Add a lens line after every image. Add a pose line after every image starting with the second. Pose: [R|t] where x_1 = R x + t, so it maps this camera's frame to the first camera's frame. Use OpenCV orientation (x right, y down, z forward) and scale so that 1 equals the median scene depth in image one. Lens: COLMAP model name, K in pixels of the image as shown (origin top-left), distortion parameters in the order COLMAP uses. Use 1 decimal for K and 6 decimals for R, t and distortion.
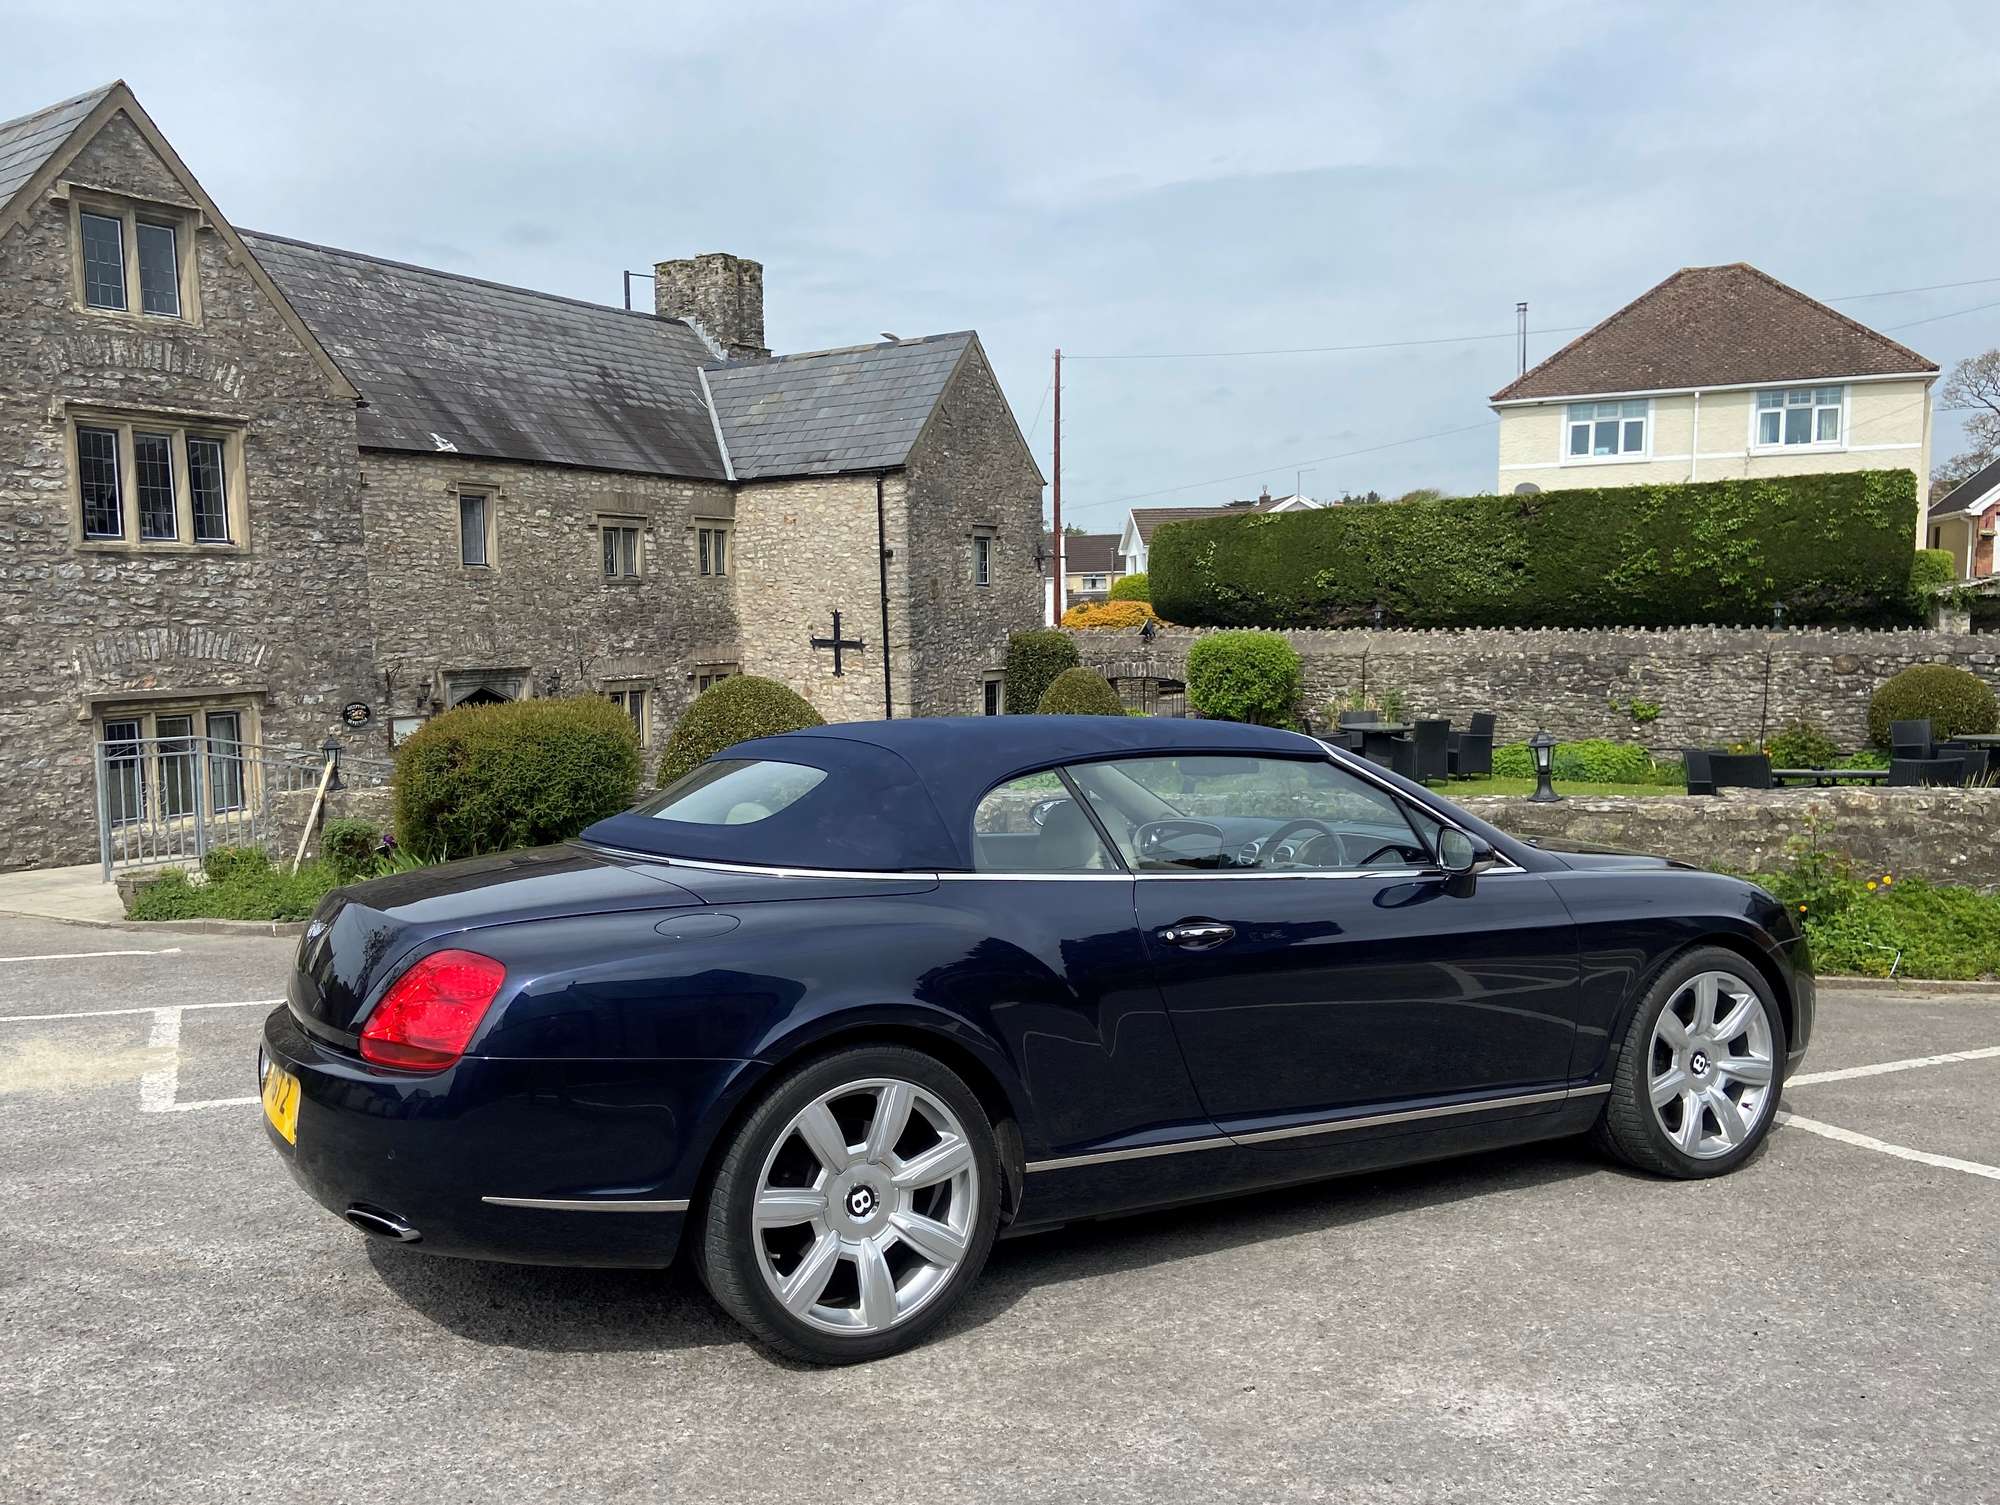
lens RADIAL K [[1589.7, 0, 906.6], [0, 1589.7, 787.5], [0, 0, 1]] dist [0.129949, -0.166404]
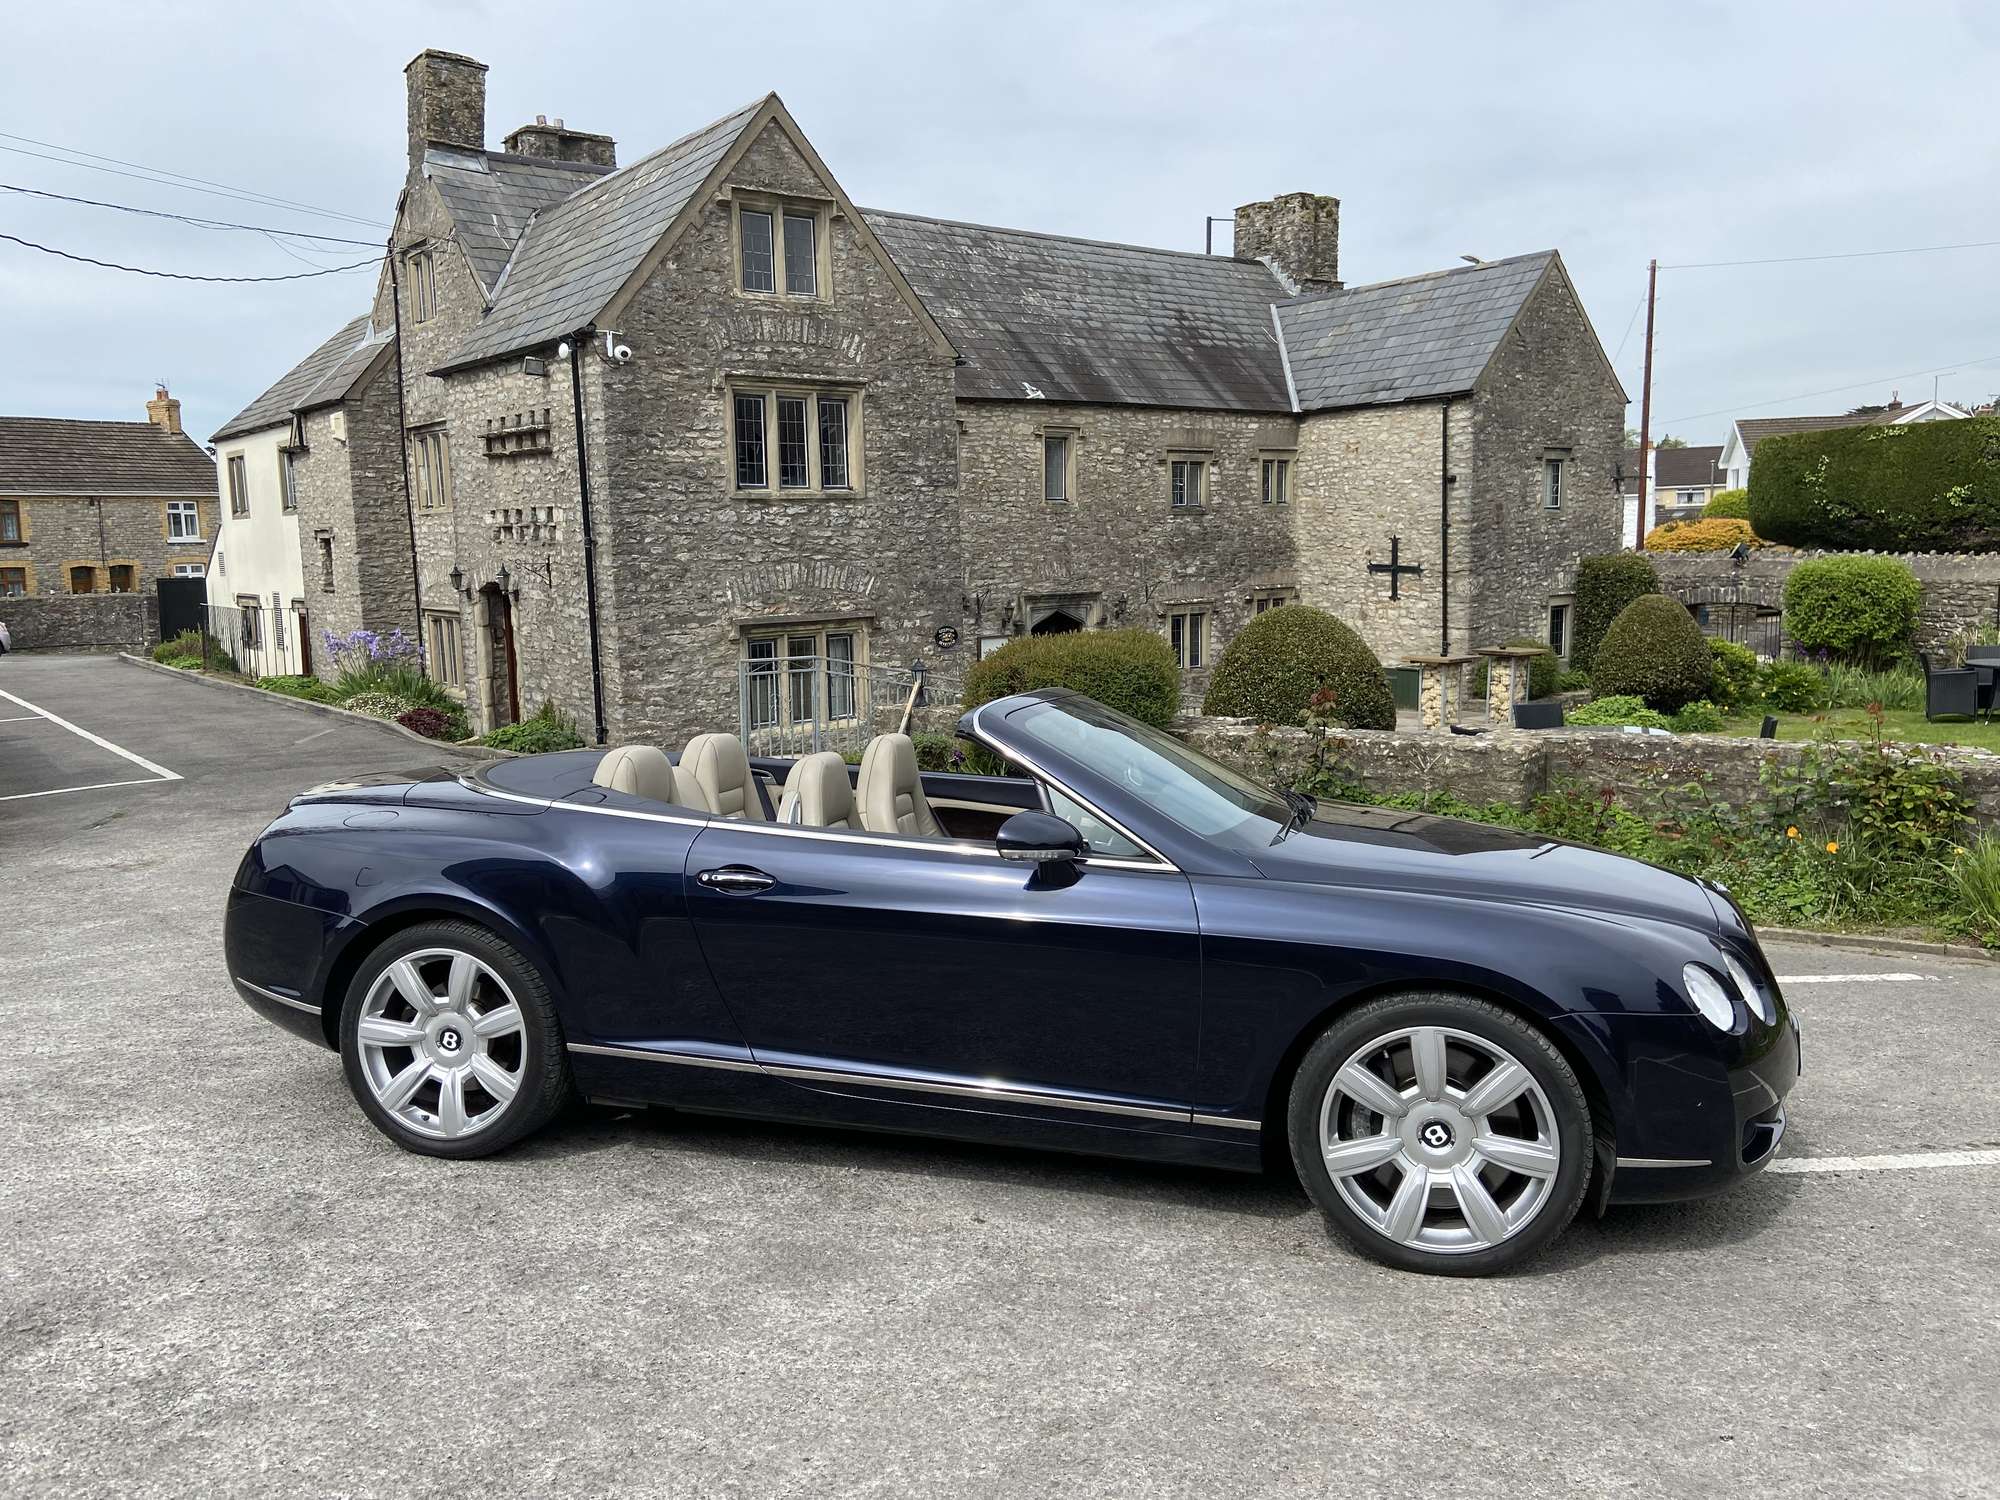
lens RADIAL K [[1478.9, 0, 987.5], [0, 1478.9, 729.9], [0, 0, 1]] dist [0.123846, -0.153505]
pose [[0.950277, 0.036875, -0.309216, 0.009098], [-0.029582, 0.999163, 0.028244, -0.006918], [0.309998, -0.017693, 0.950572, 0.006969]]
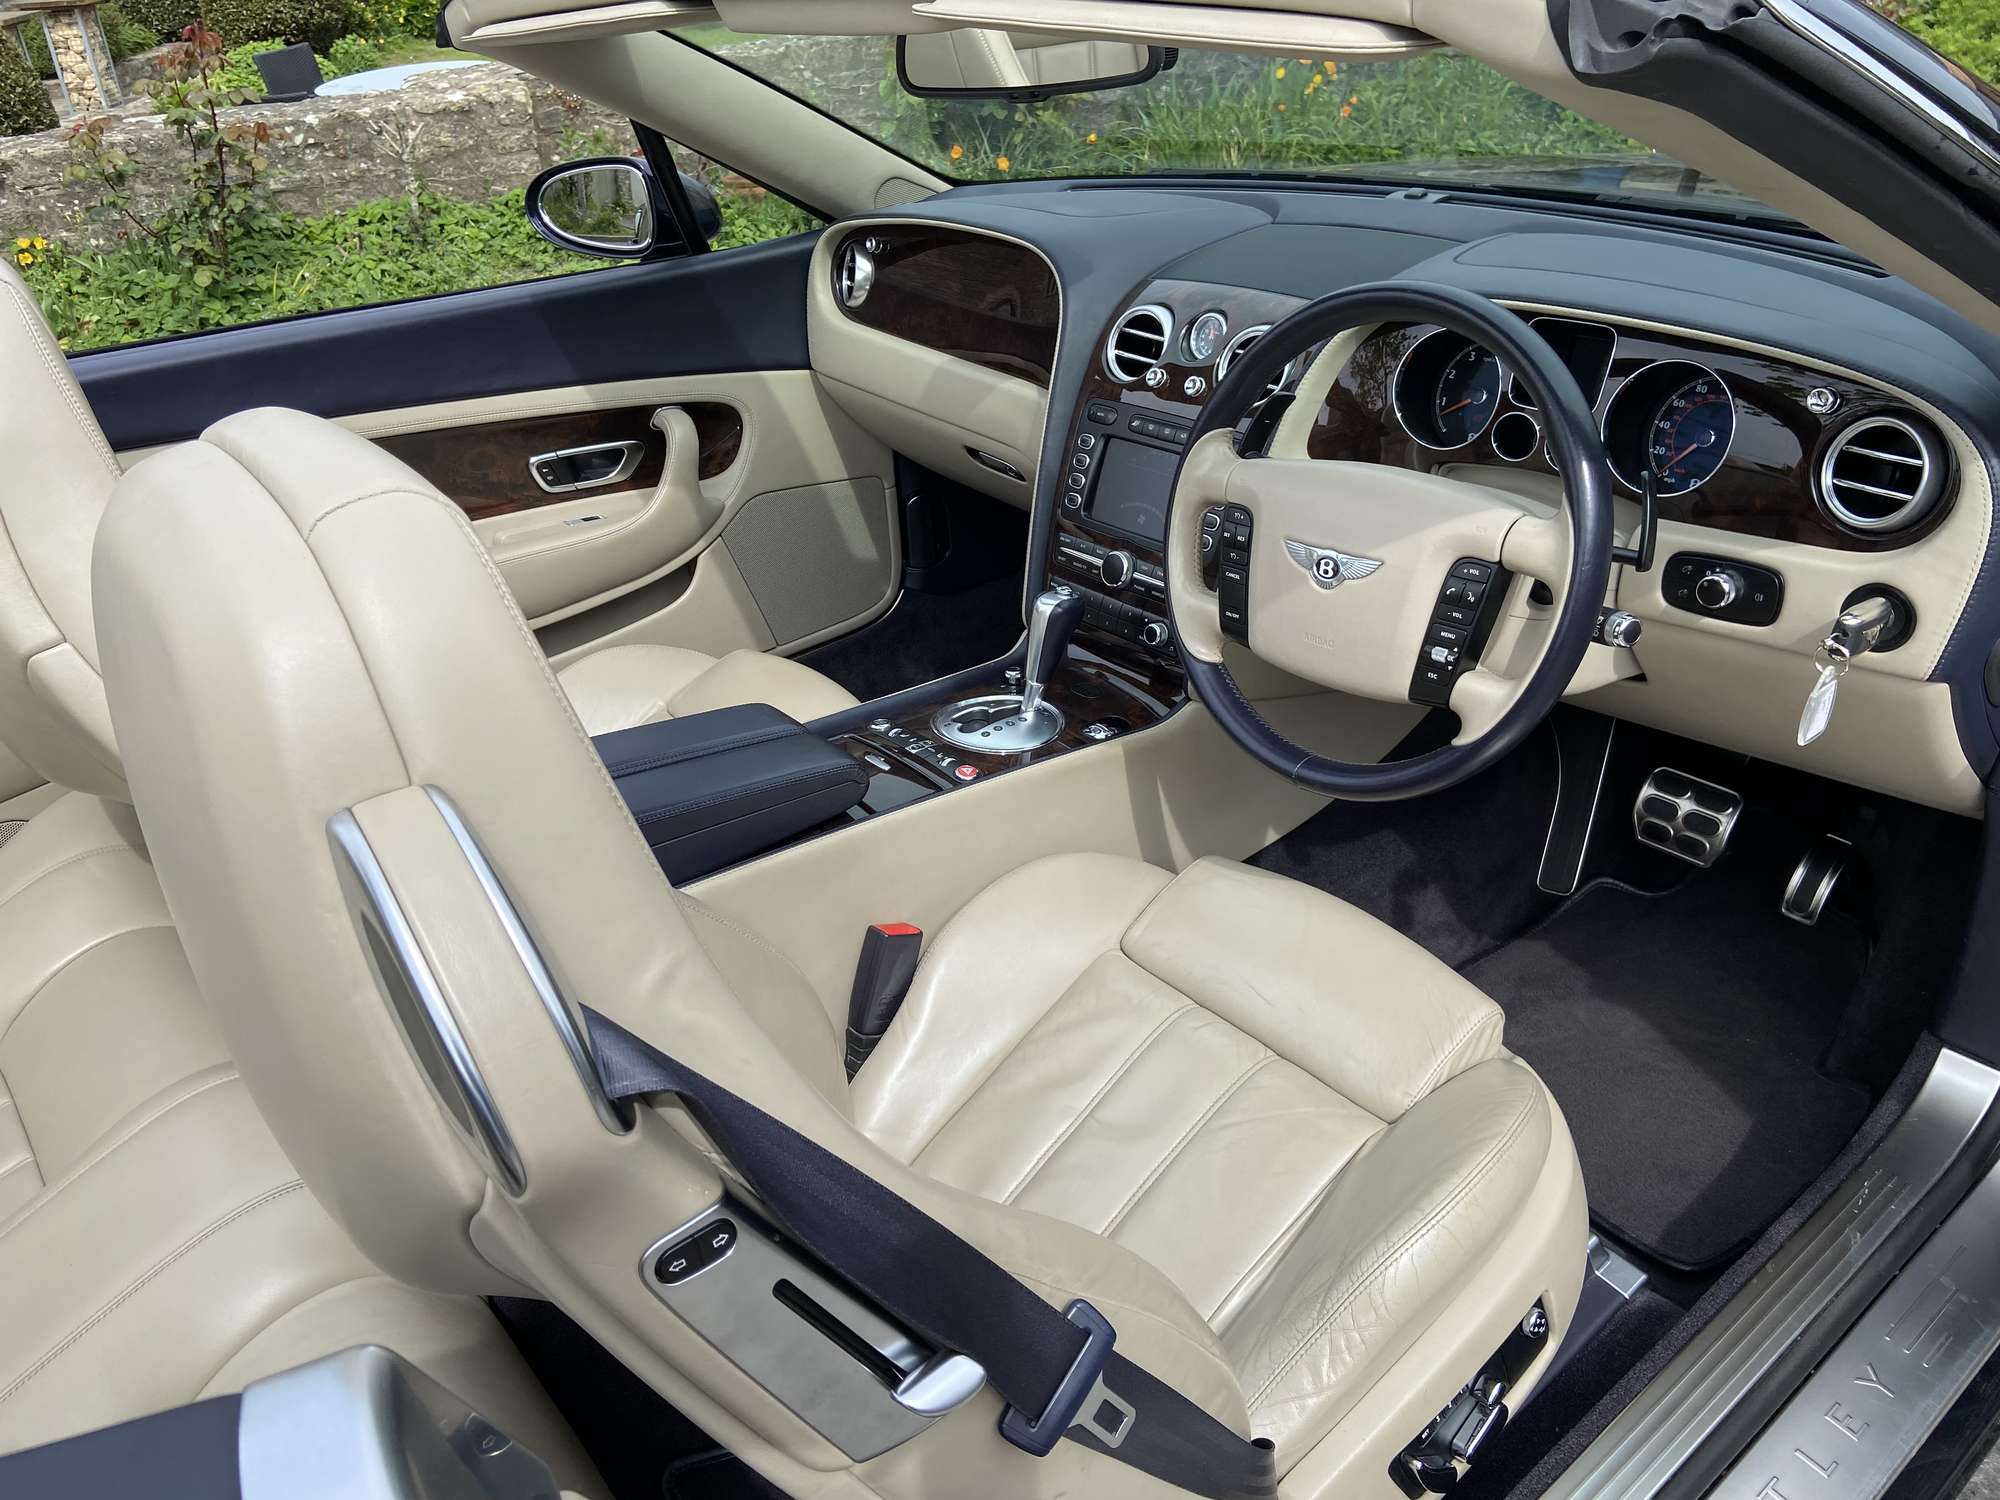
lens RADIAL K [[1478.9, 0, 987.5], [0, 1478.9, 729.9], [0, 0, 1]] dist [0.123846, -0.153505]
pose [[0.805807, -0.335356, 0.488069, -0.077857], [0.103893, 0.891470, 0.441008, -0.003651], [-0.582993, -0.304660, 0.753194, 0.157366]]
